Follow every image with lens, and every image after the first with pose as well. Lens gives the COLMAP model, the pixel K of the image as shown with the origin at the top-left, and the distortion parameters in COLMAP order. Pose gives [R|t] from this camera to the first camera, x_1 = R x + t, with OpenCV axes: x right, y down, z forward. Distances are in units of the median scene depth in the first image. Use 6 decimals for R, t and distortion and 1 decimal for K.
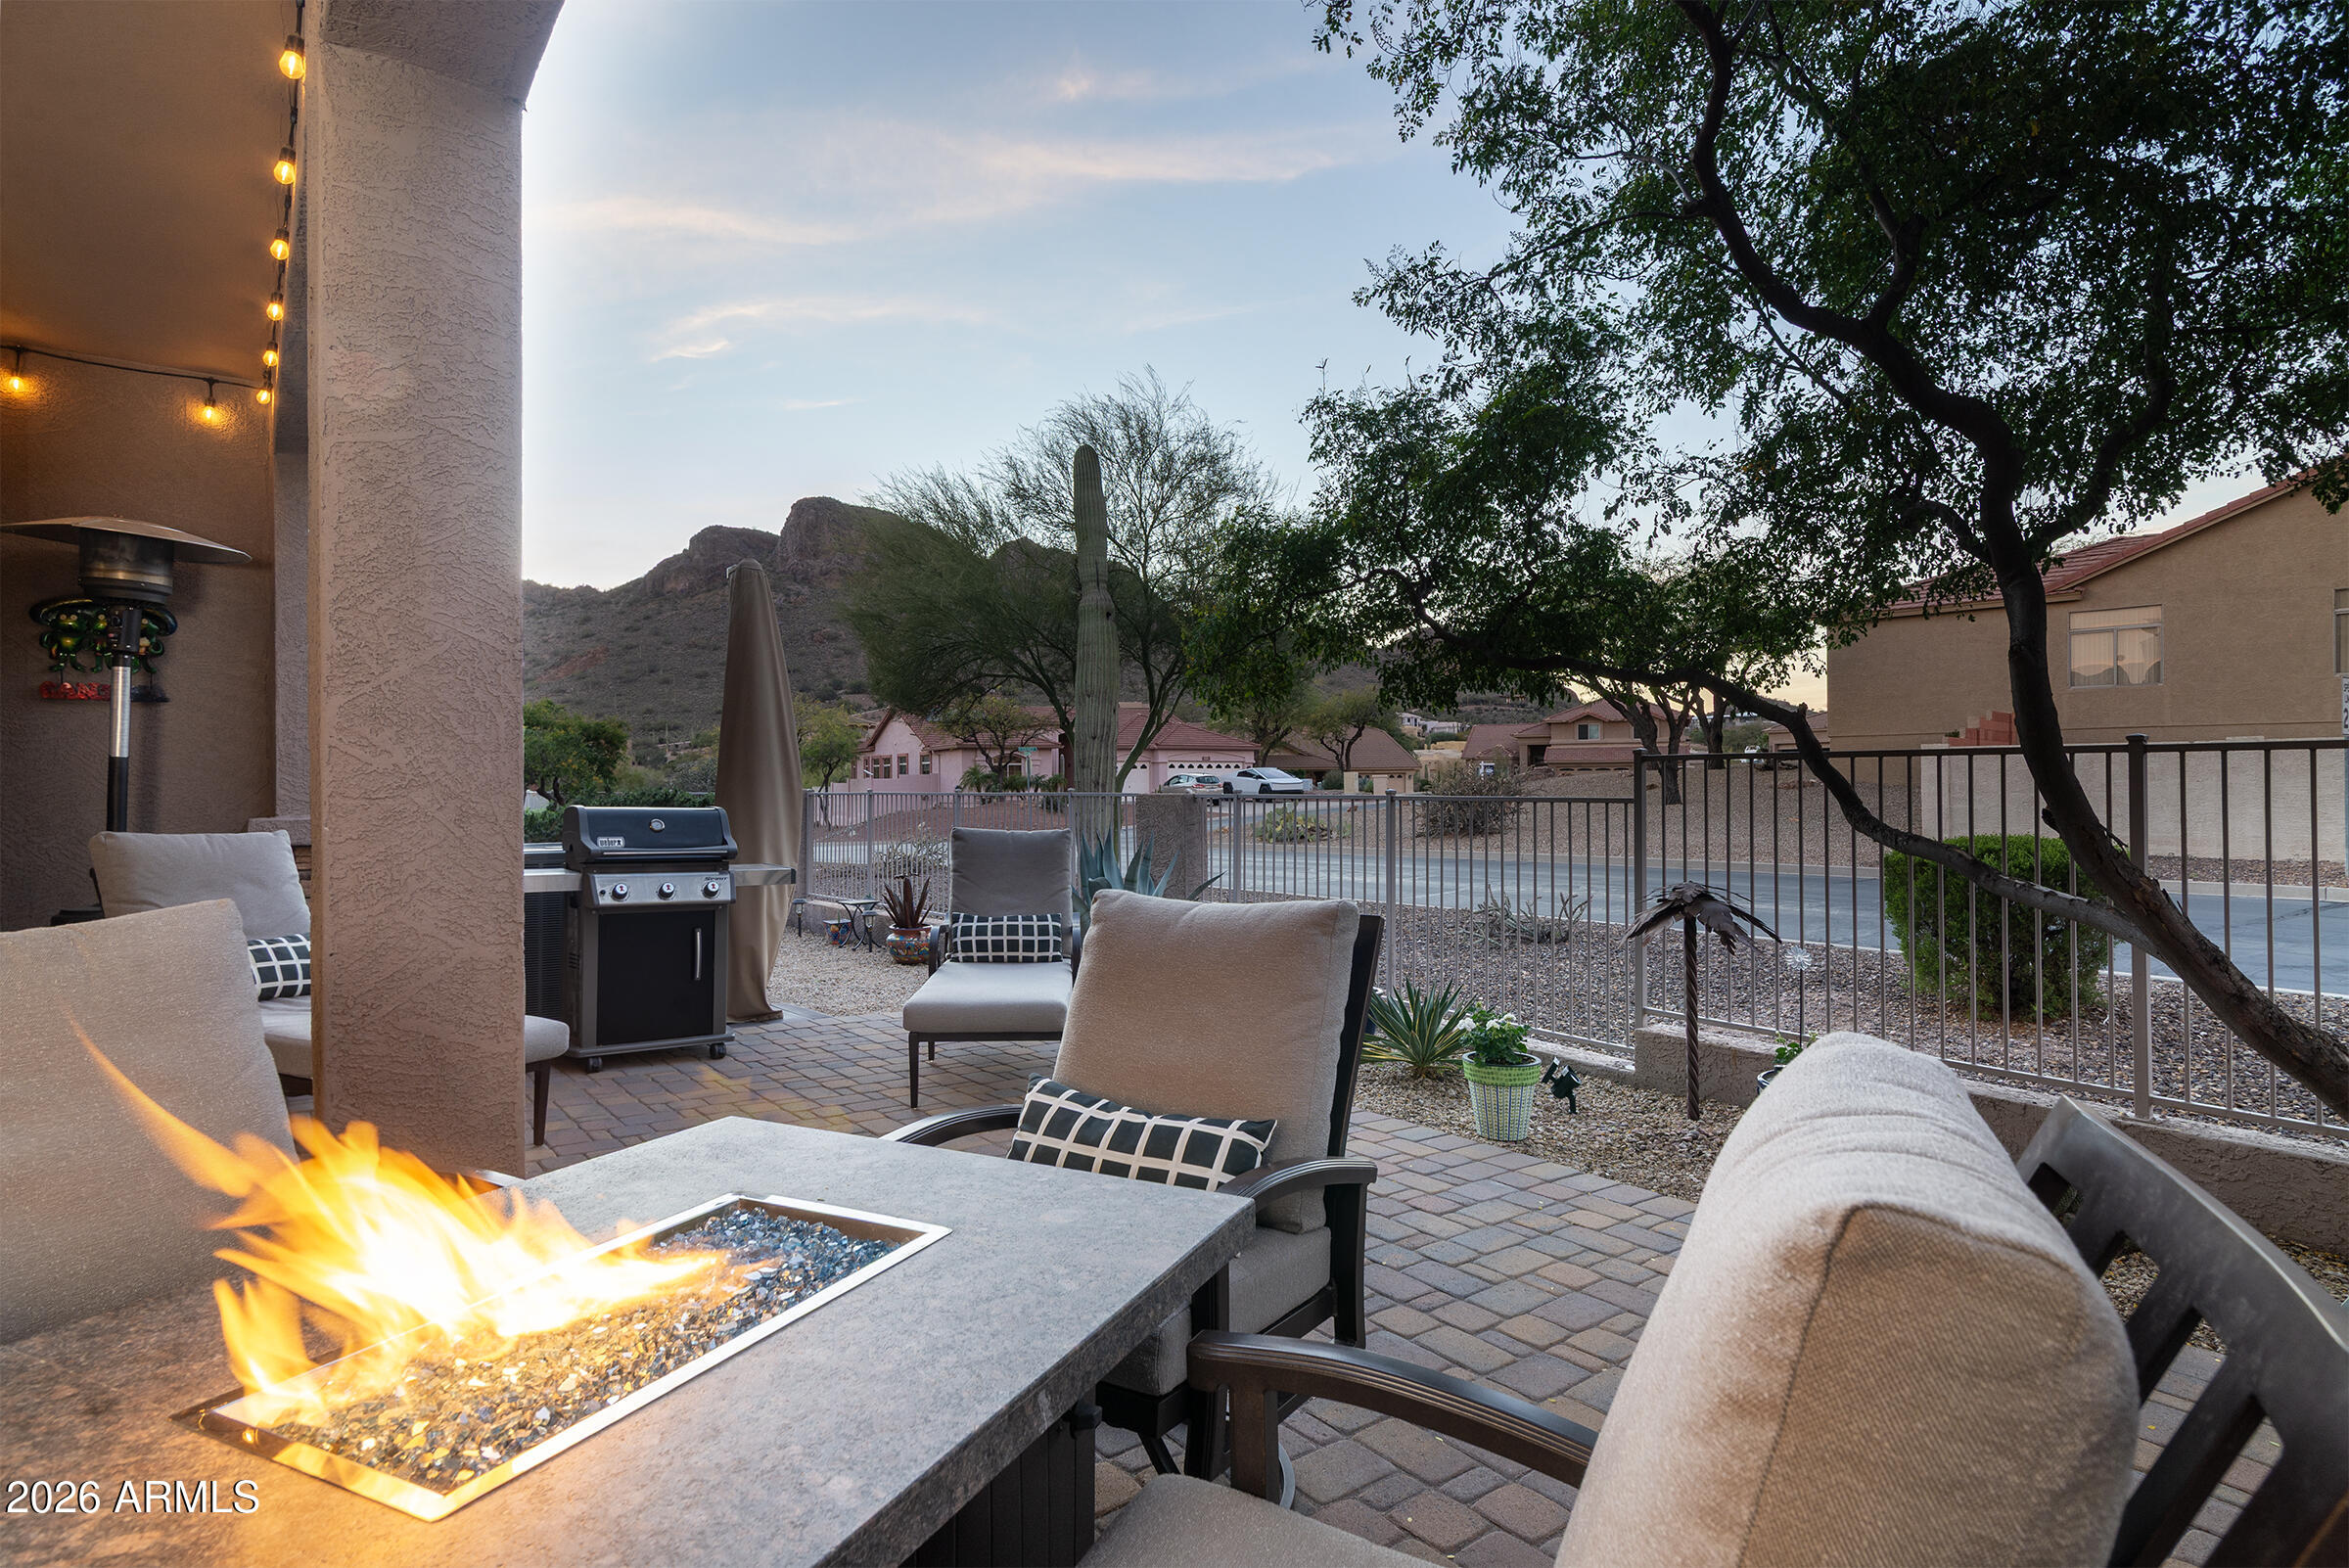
lens RADIAL K [[1216.1, 0, 1150.8], [0, 1216.1, 794.6], [0, 0, 1]] dist [-0.003825, -0.002256]
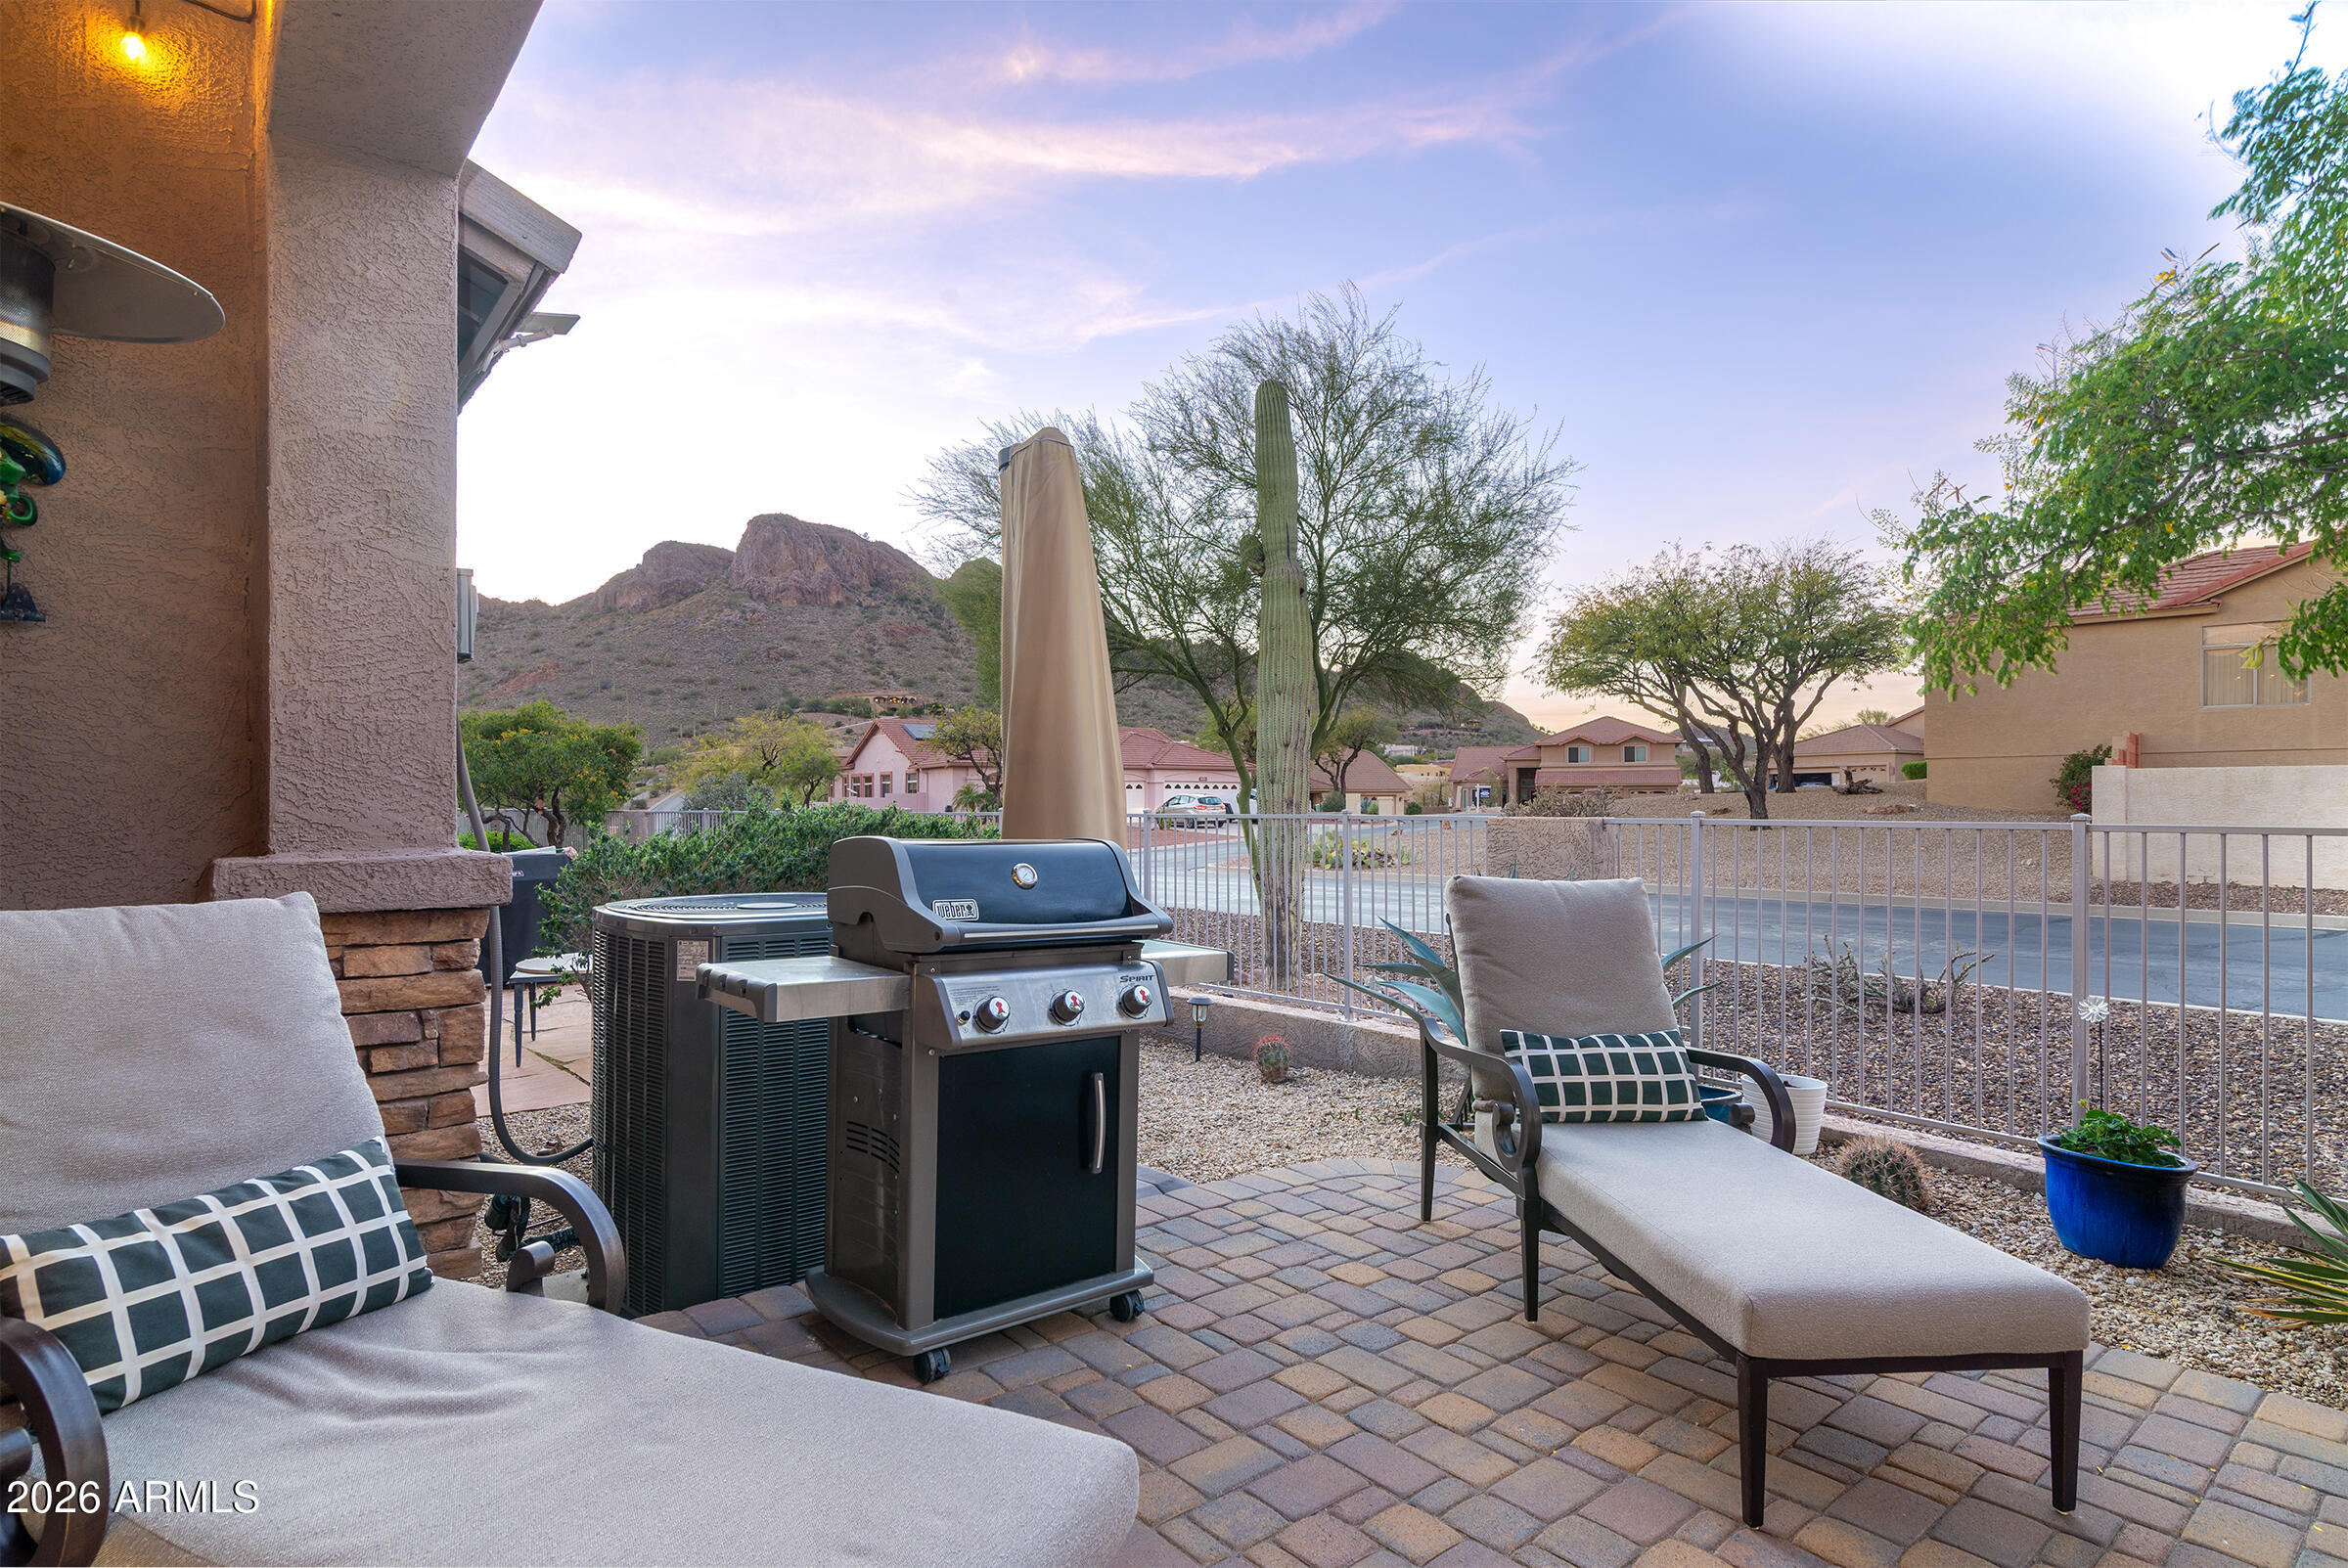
lens RADIAL K [[1215.4, 0, 1154.0], [0, 1215.4, 814.9], [0, 0, 1]] dist [-0.003825, -0.002256]
pose [[0.999306, 0.006112, 0.036741, -0.157054], [-0.006080, 0.999981, -0.000974, -0.000187], [-0.036747, 0.000750, 0.999324, 0.203961]]
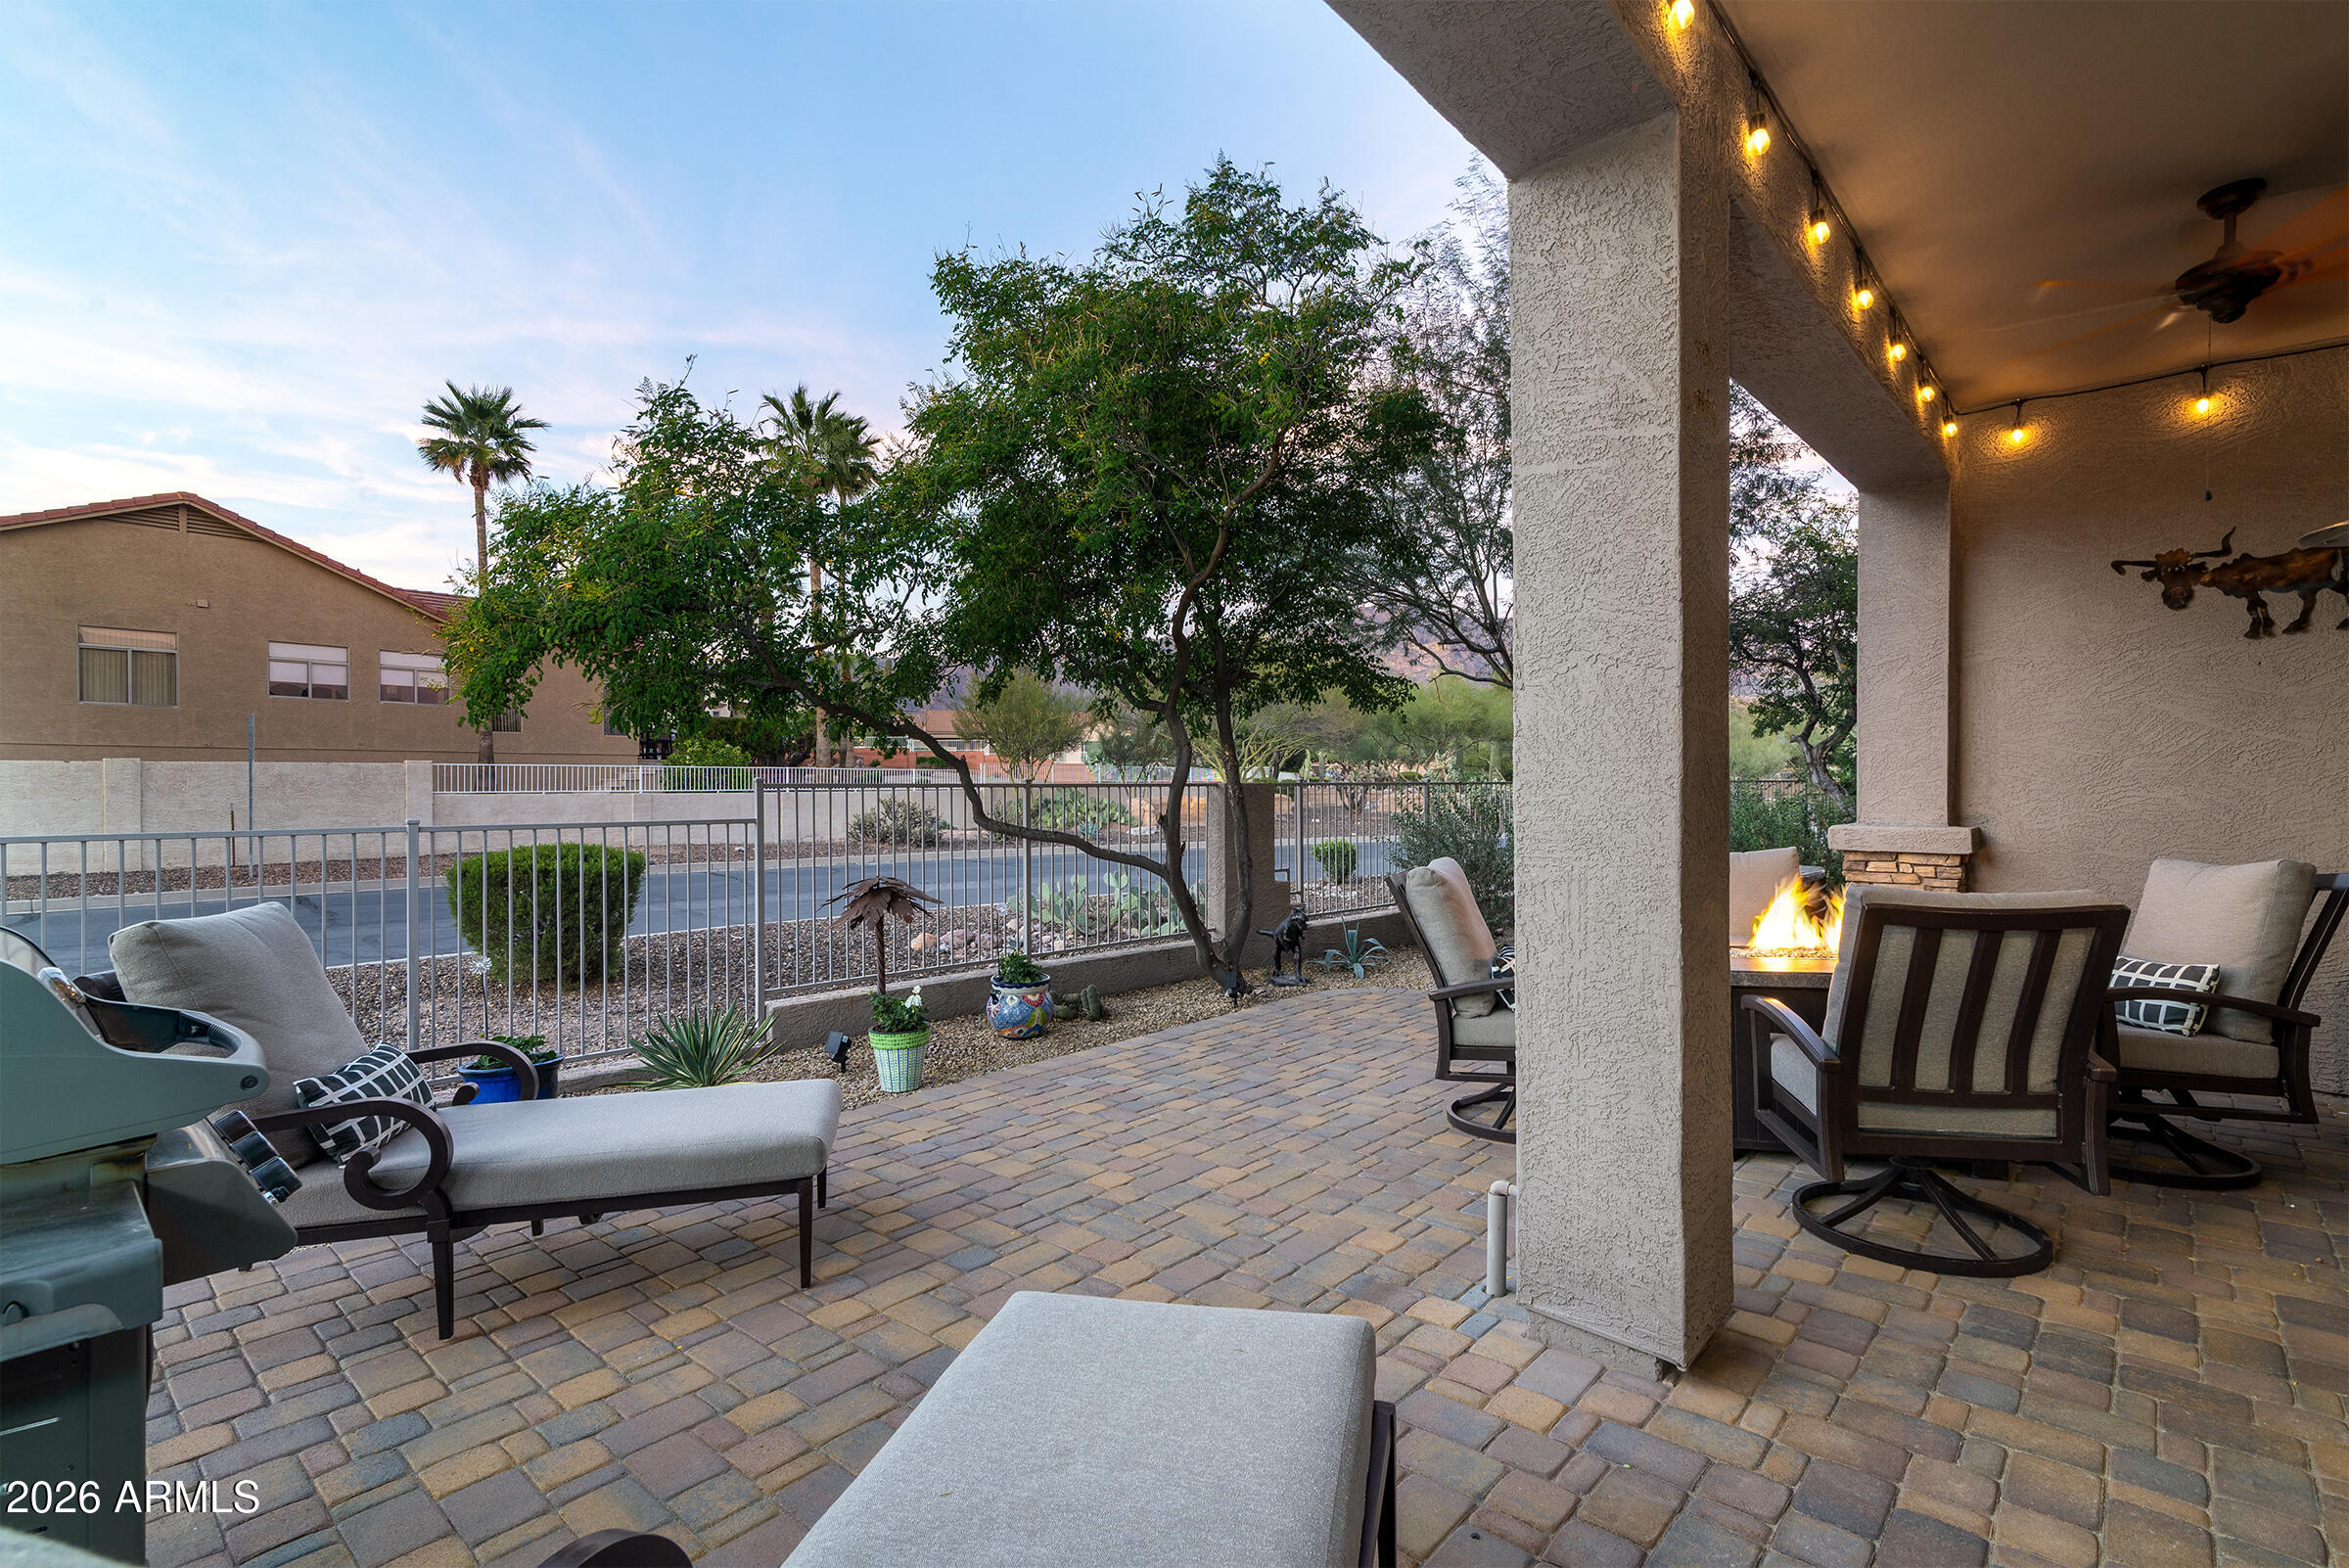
lens RADIAL K [[1076.3, 0, 1217.2], [0, 1076.3, 791.6], [0, 0, 1]] dist [0.002754, 0.000226]
pose [[-0.233668, -0.000022, 0.972317, -0.296108], [0.008749, 0.999959, 0.002125, -0.008451], [-0.972277, 0.009004, -0.233658, 0.319585]]
